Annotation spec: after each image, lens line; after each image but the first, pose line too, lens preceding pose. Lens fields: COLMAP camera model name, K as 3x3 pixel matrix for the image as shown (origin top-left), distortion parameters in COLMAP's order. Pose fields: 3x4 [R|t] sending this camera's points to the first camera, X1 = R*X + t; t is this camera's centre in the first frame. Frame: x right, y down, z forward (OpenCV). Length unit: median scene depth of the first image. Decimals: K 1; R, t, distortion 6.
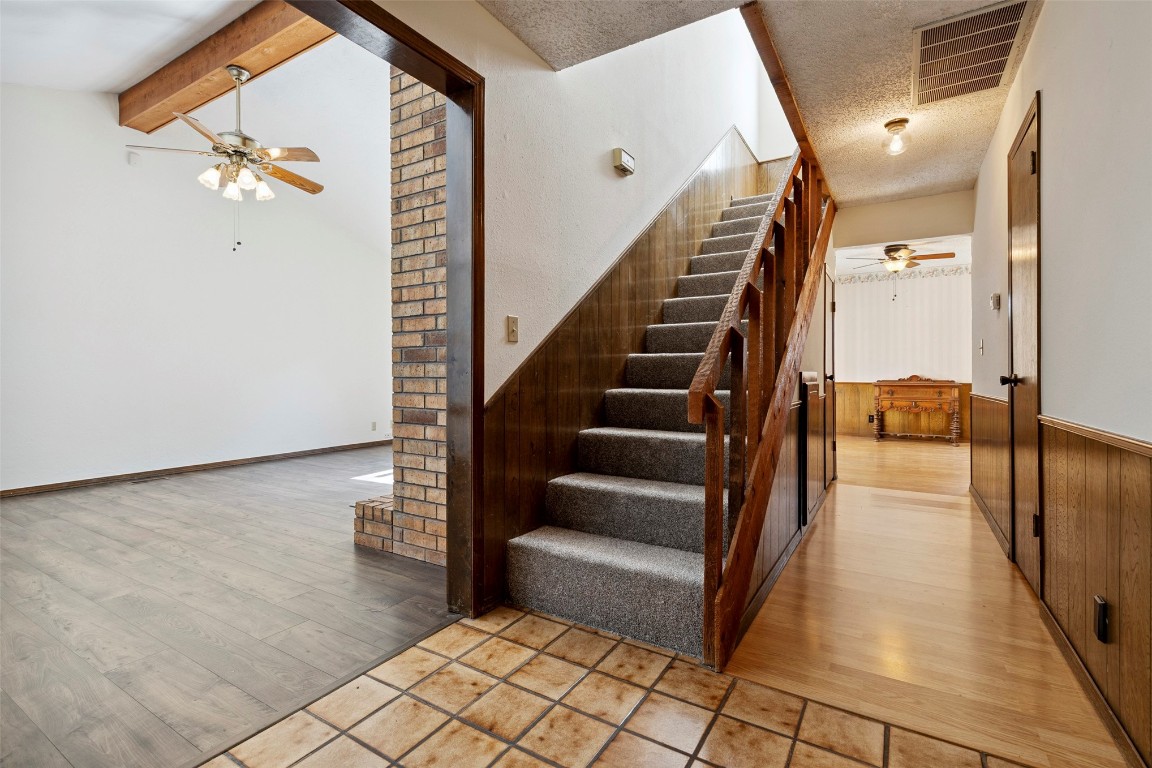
lens RADIAL K [[520.9, 0, 583.6], [0, 520.9, 381.8], [0, 0, 1]] dist [0.005682, -0.000863]
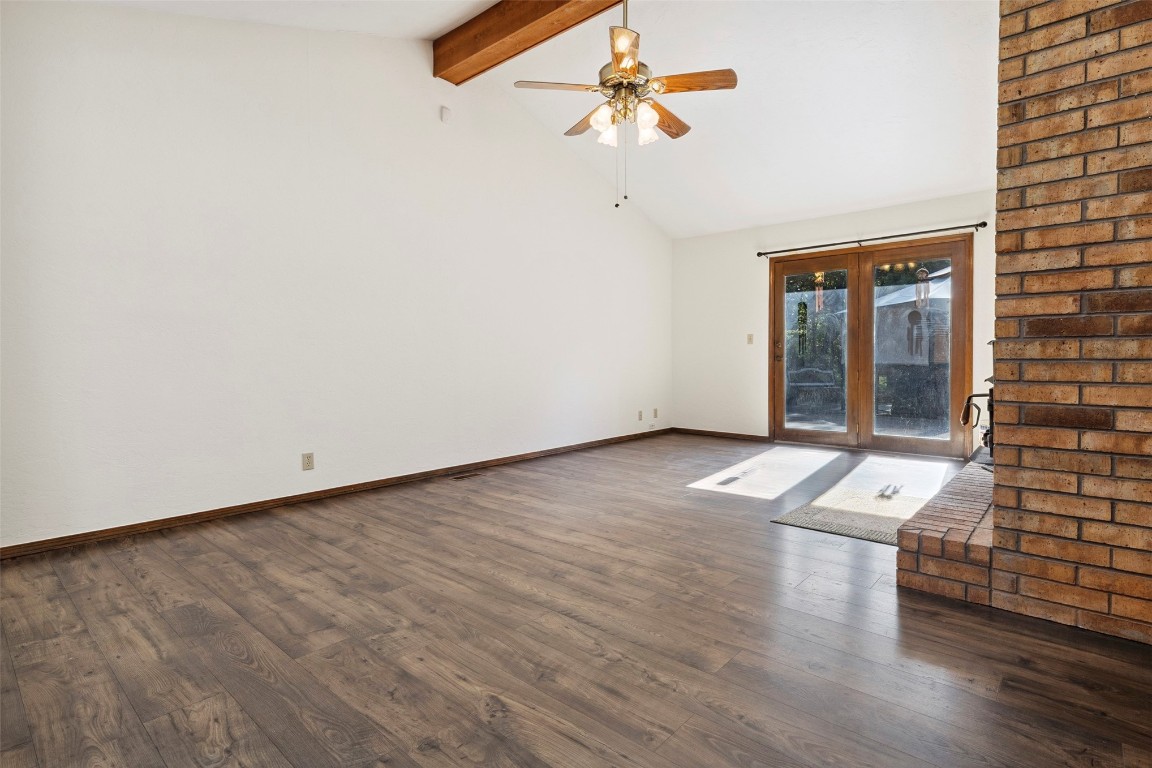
lens RADIAL K [[520.9, 0, 567.2], [0, 520.9, 374.3], [0, 0, 1]] dist [0.005682, -0.000863]
pose [[0.991408, 0.002832, -0.130772, -0.876378], [-0.000712, 0.999868, 0.016257, 0.000441], [0.130801, -0.016025, 0.991279, 0.231781]]
